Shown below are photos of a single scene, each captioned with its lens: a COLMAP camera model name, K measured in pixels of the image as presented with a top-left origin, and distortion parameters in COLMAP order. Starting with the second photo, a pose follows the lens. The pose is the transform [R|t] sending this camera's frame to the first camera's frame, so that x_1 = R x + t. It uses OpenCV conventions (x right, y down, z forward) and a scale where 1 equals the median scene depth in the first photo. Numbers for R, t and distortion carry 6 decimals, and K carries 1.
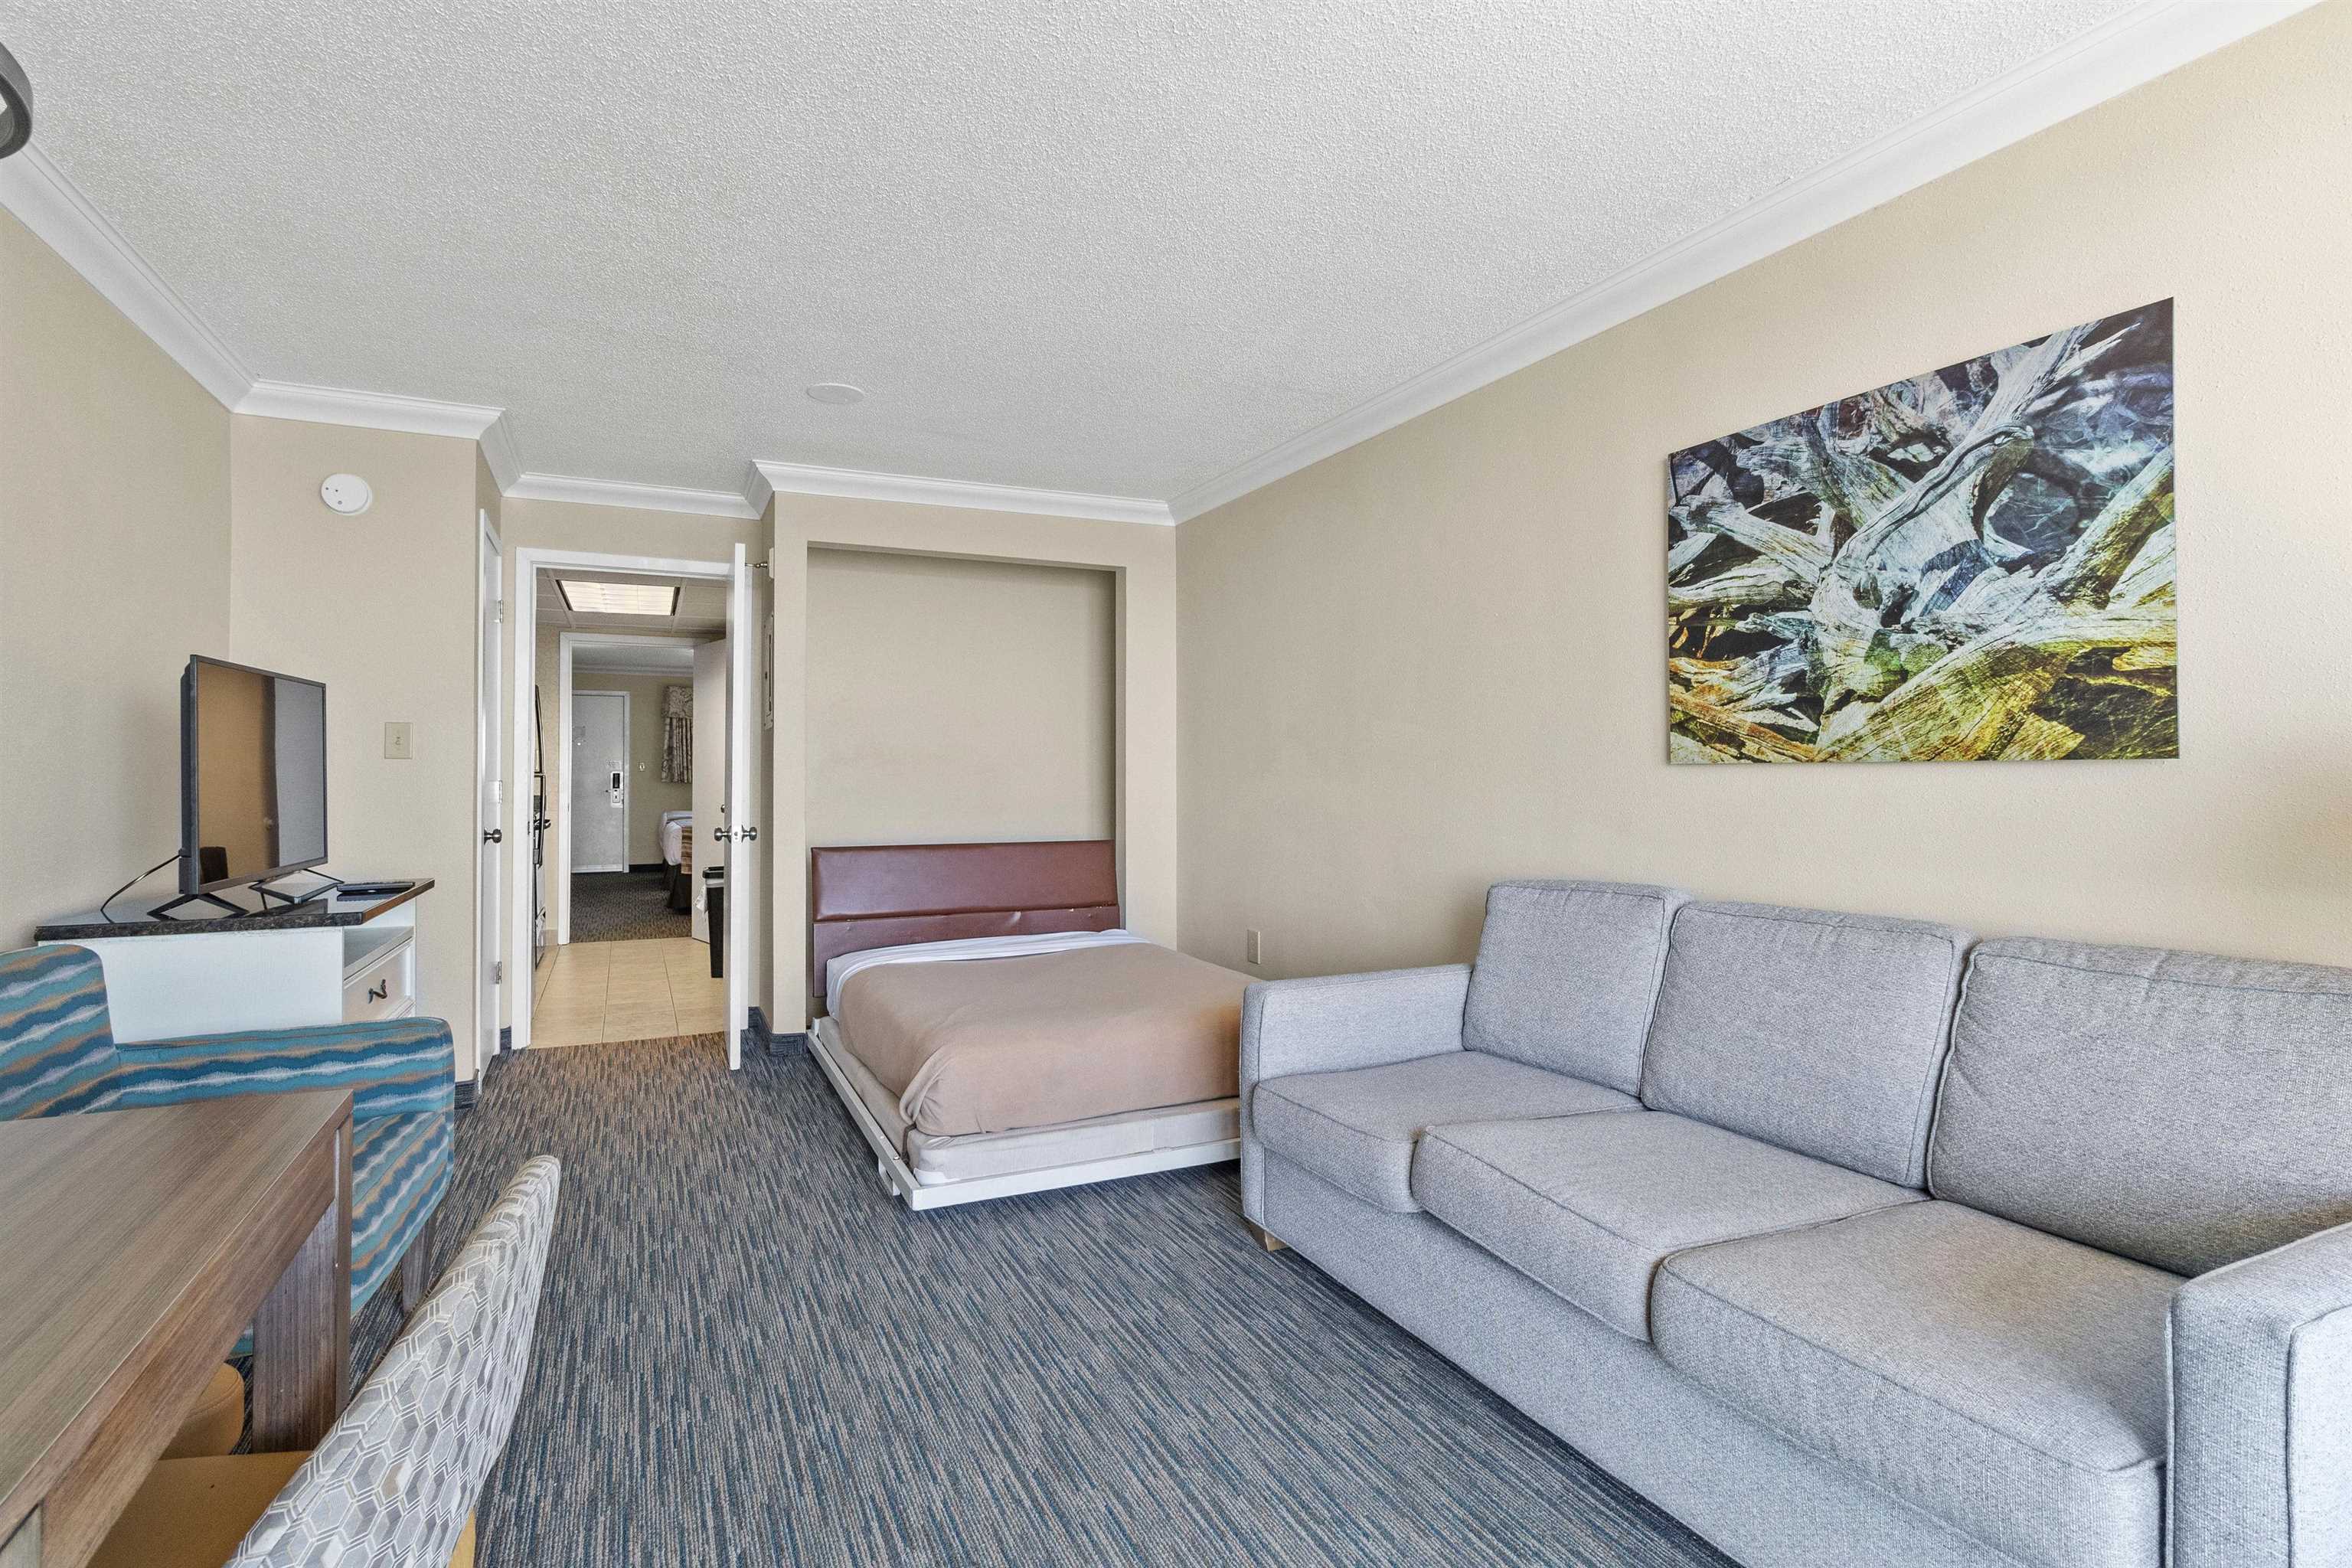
lens RADIAL K [[1141.1, 0, 1171.9], [0, 1141.1, 768.5], [0, 0, 1]] dist [-0.001896, -0.000266]
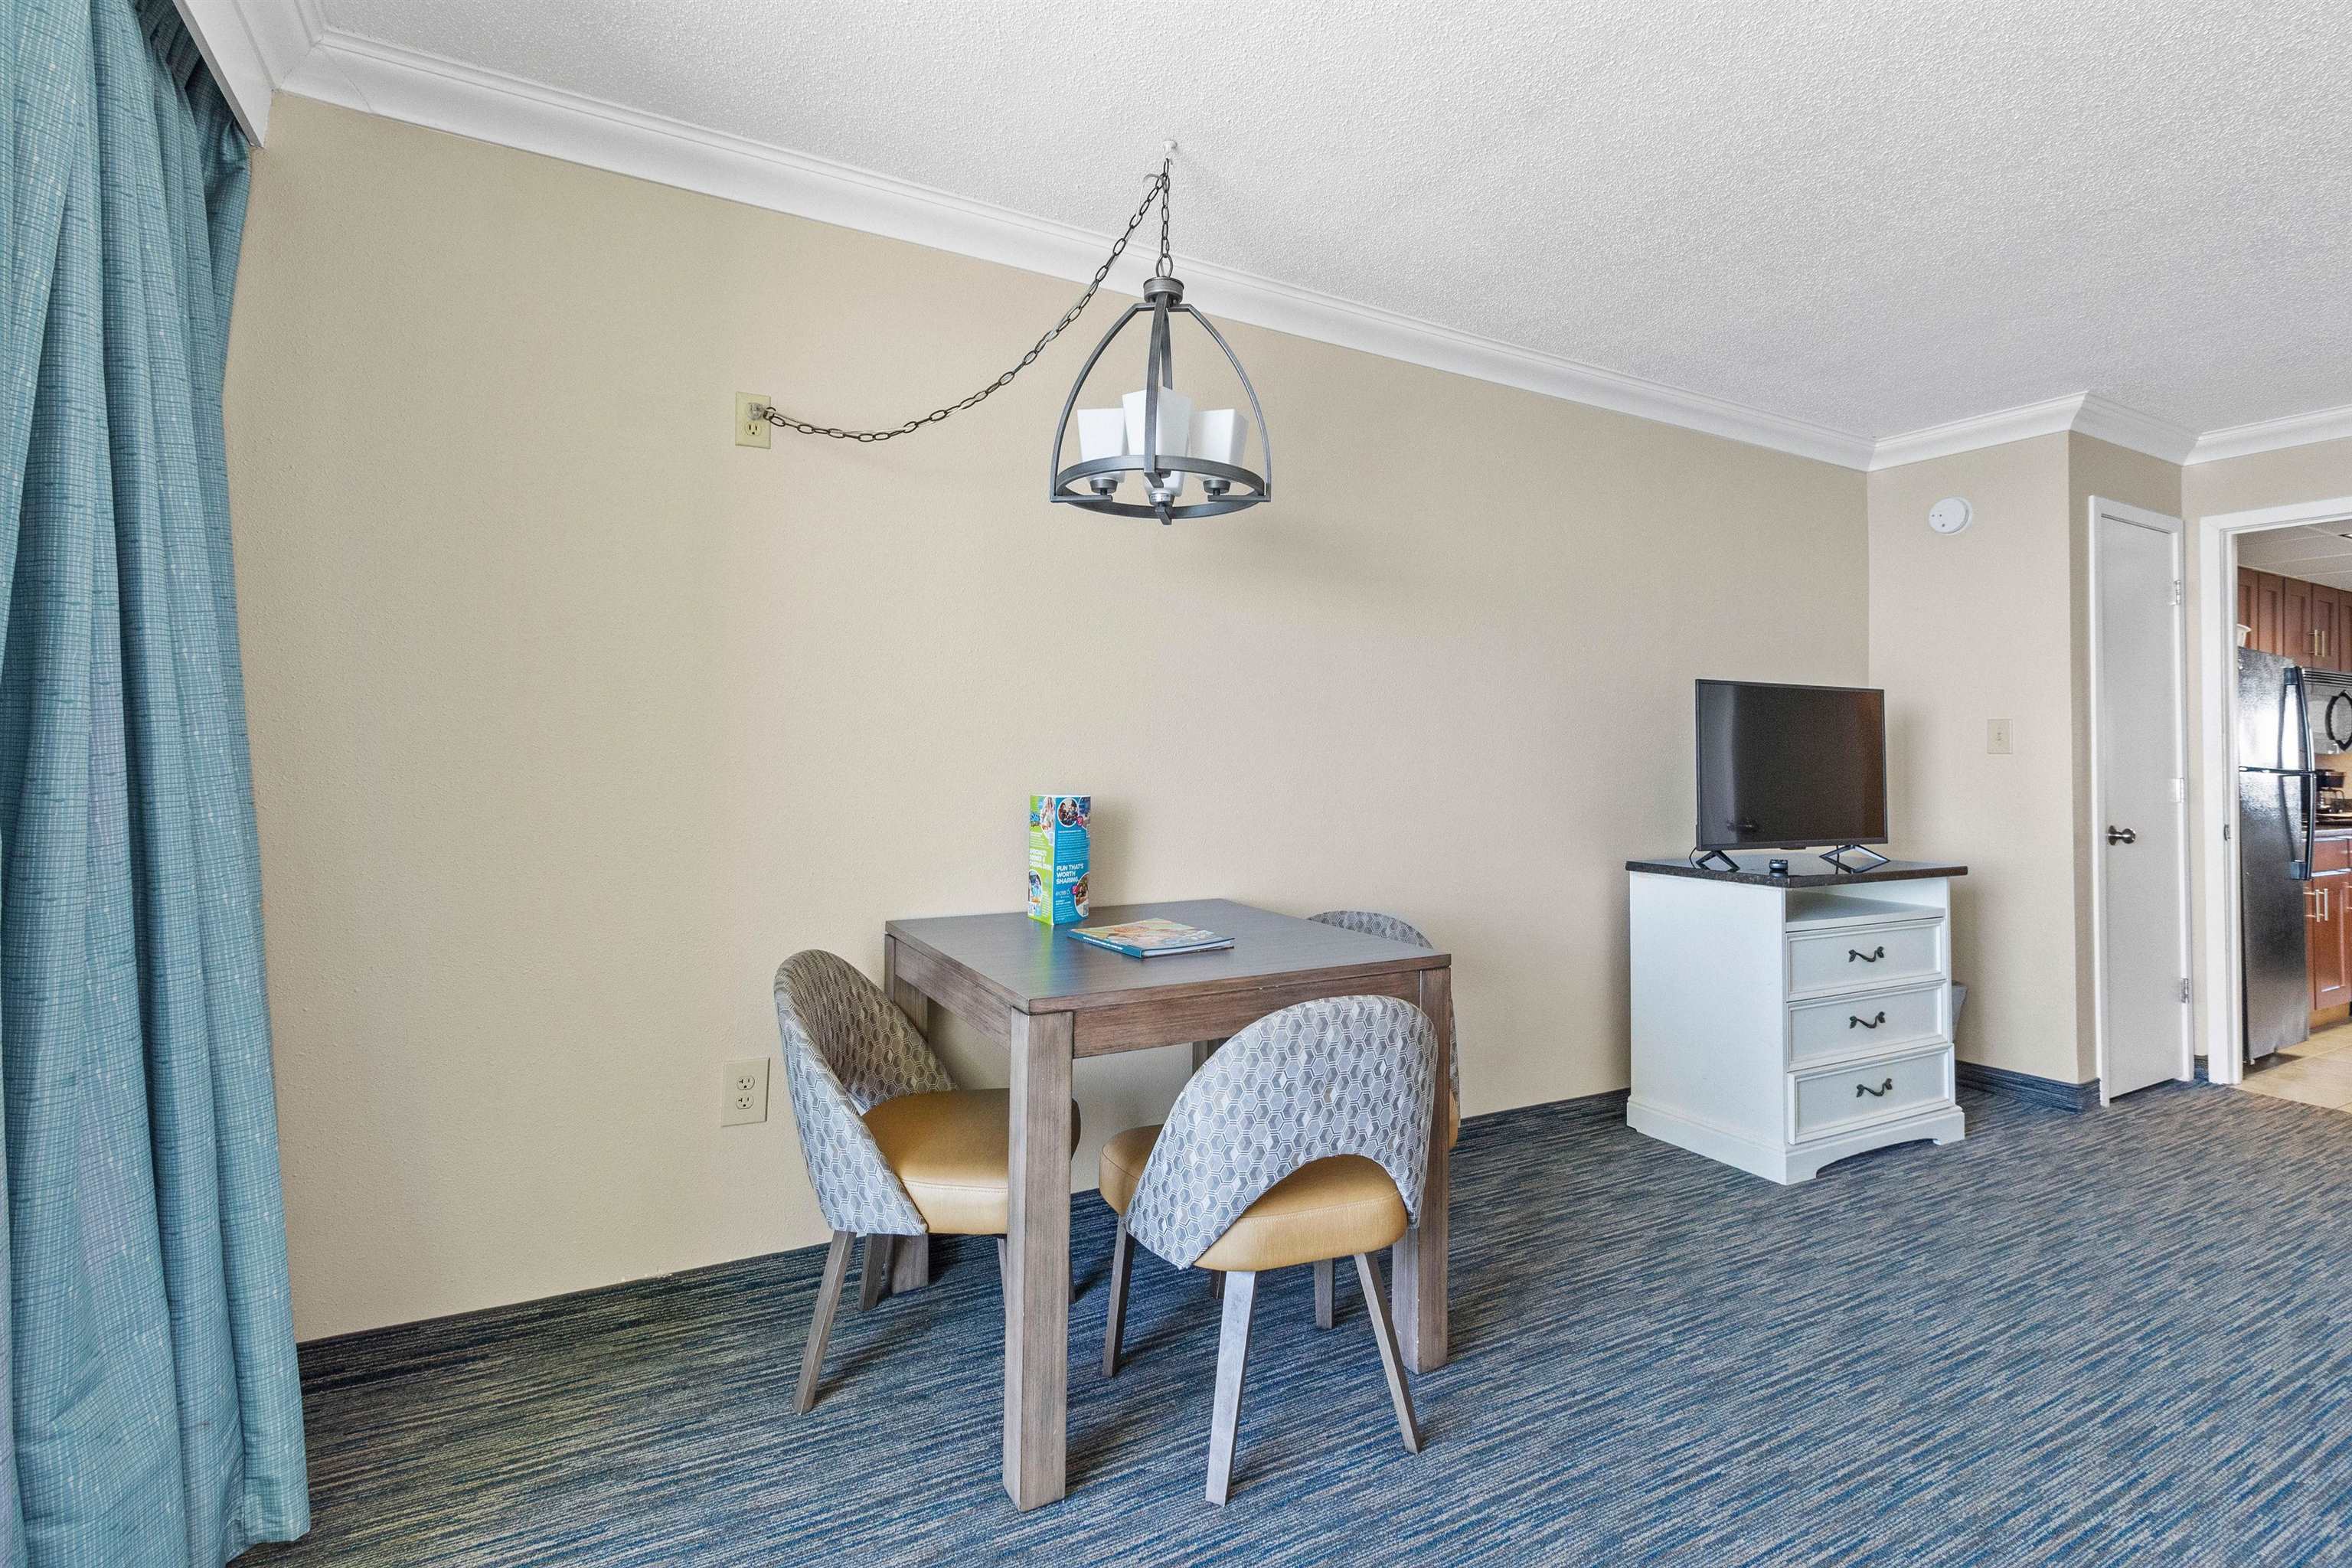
lens RADIAL K [[1125.5, 0, 1181.3], [0, 1125.5, 724.9], [0, 0, 1]] dist [-0.001697, -0.000444]
pose [[0.055370, -0.028733, -0.998052, 0.469070], [-0.007750, 0.999543, -0.029206, 0.001554], [0.998436, 0.009352, 0.055122, 0.278027]]
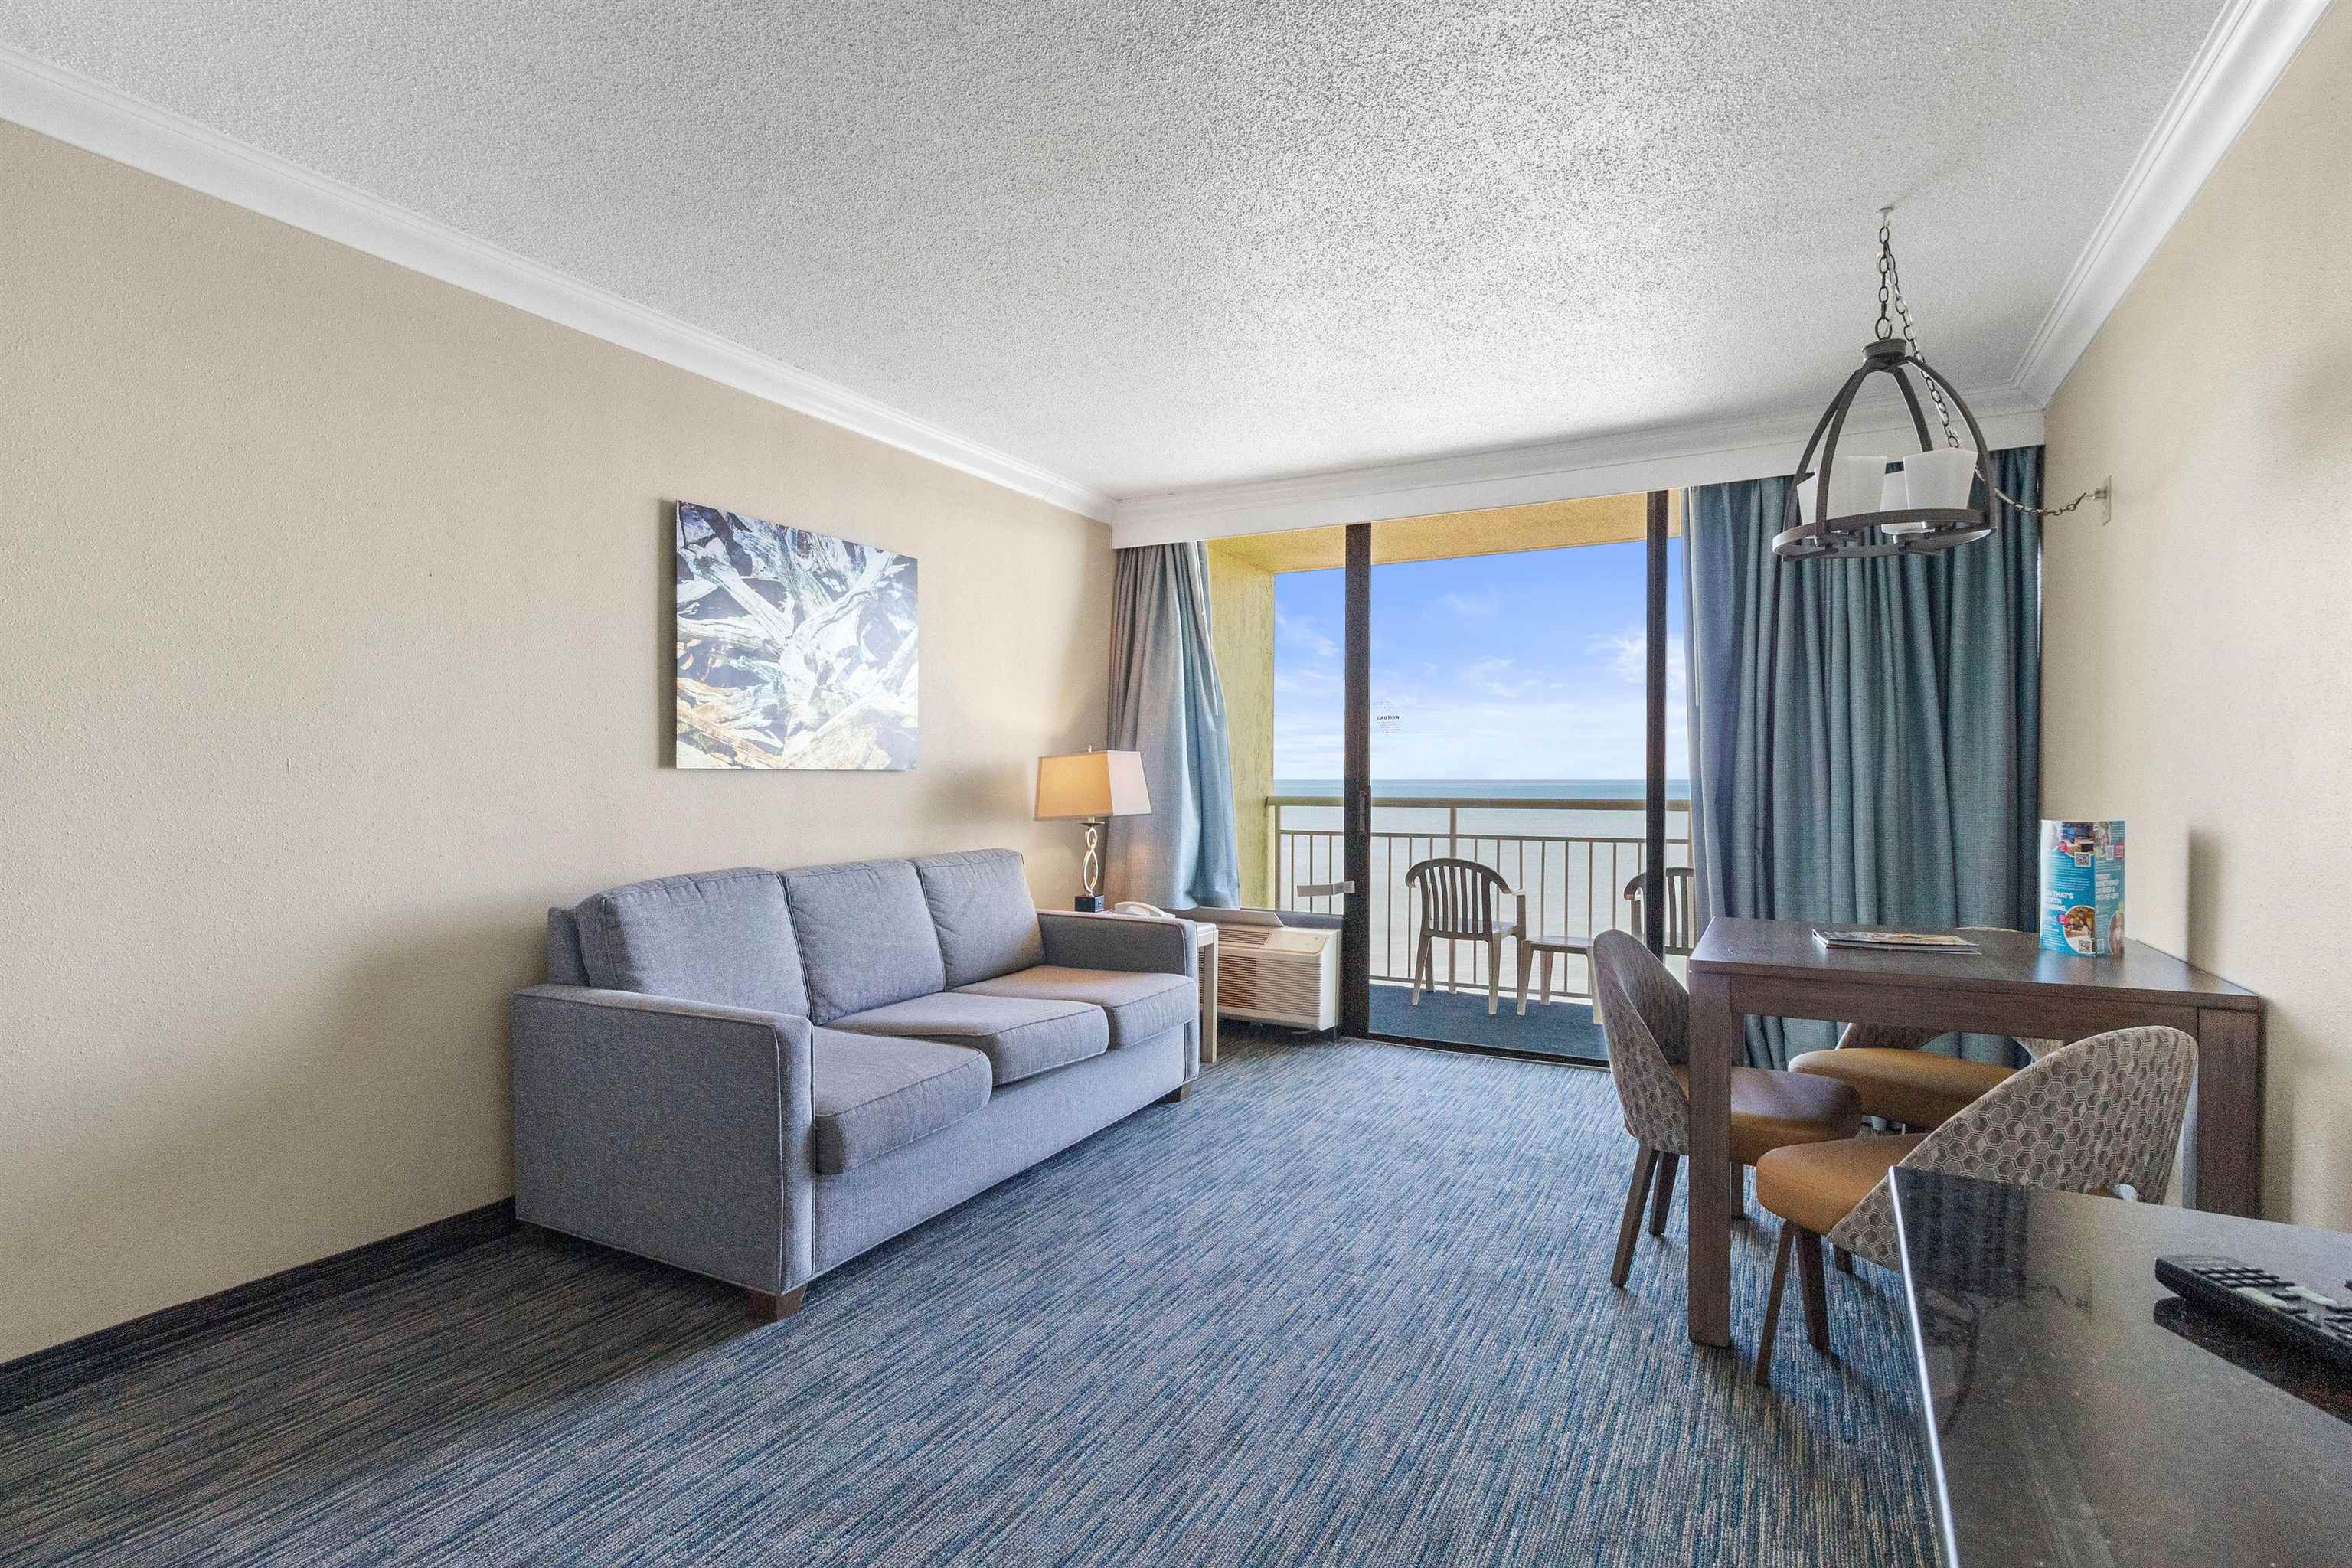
lens RADIAL K [[1099.4, 0, 1176.7], [0, 1099.4, 804.6], [0, 0, 1]] dist [-0.001535, -0.000262]
pose [[-0.583439, -0.020851, 0.811889, -0.862059], [-0.004127, 0.999734, 0.022709, 0.006251], [-0.812146, 0.009898, -0.583370, 1.389250]]
